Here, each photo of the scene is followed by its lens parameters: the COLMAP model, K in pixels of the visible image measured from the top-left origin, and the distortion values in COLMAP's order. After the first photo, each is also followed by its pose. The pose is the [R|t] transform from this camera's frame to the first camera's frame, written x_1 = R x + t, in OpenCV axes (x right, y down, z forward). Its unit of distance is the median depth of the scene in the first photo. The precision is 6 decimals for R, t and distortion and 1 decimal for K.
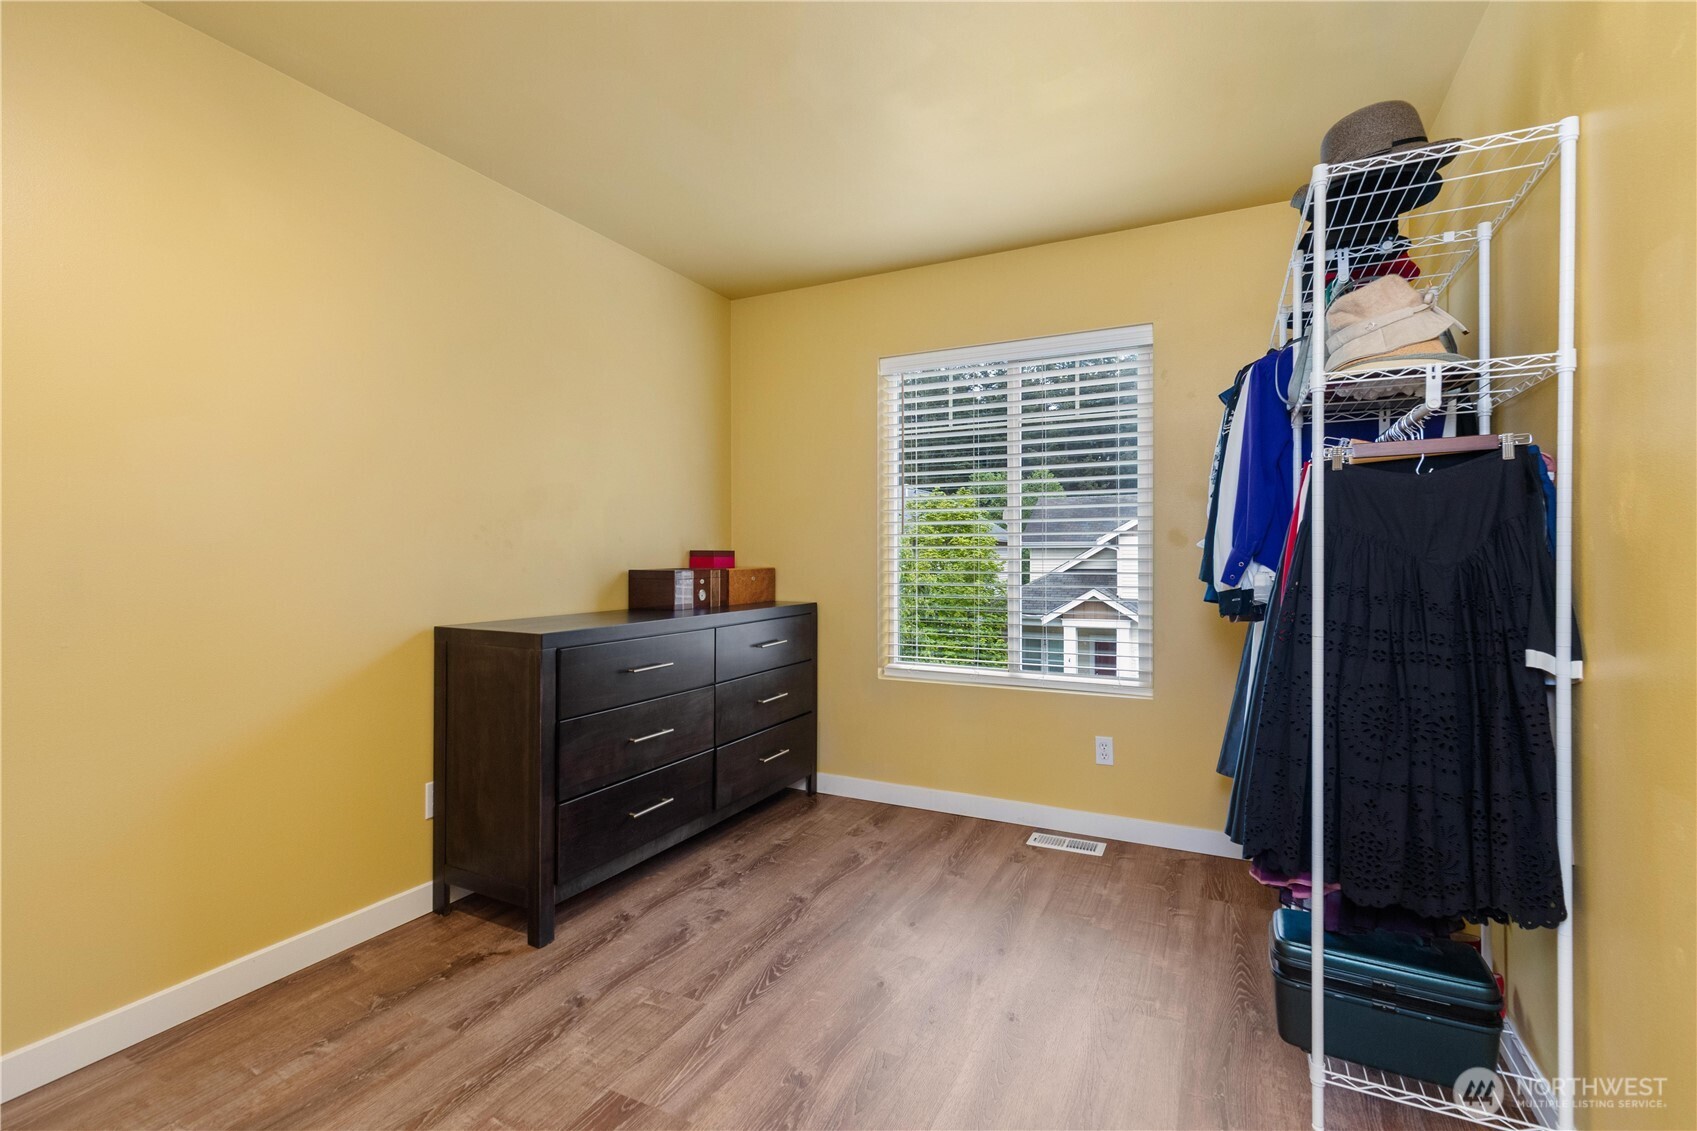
lens RADIAL K [[773.7, 0, 847.5], [0, 773.7, 559.0], [0, 0, 1]] dist [0.003790, -0.000554]
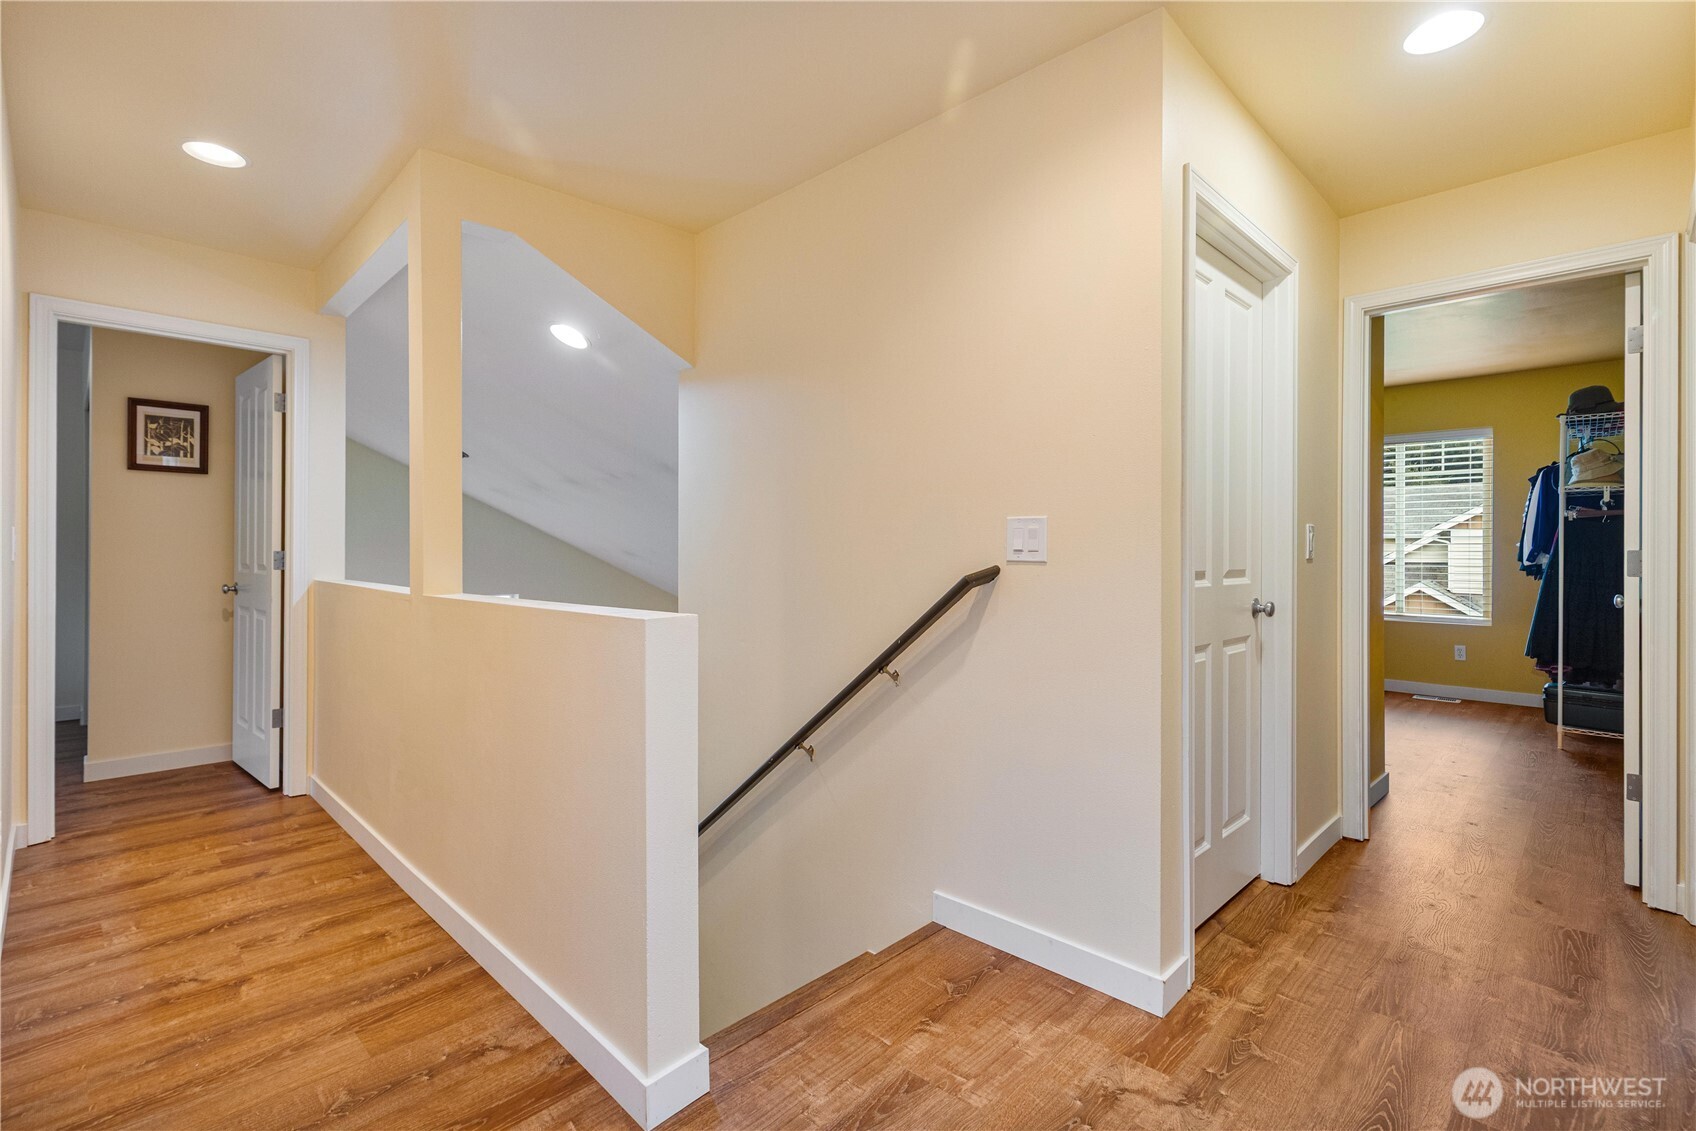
lens RADIAL K [[773.2, 0, 847.0], [0, 773.2, 559.0], [0, 0, 1]] dist [0.003790, -0.000554]
pose [[0.949396, 0.001724, -0.314076, -0.707519], [0.000925, 0.999965, 0.008285, 0.001311], [0.314079, -0.008157, 0.949362, -1.805082]]
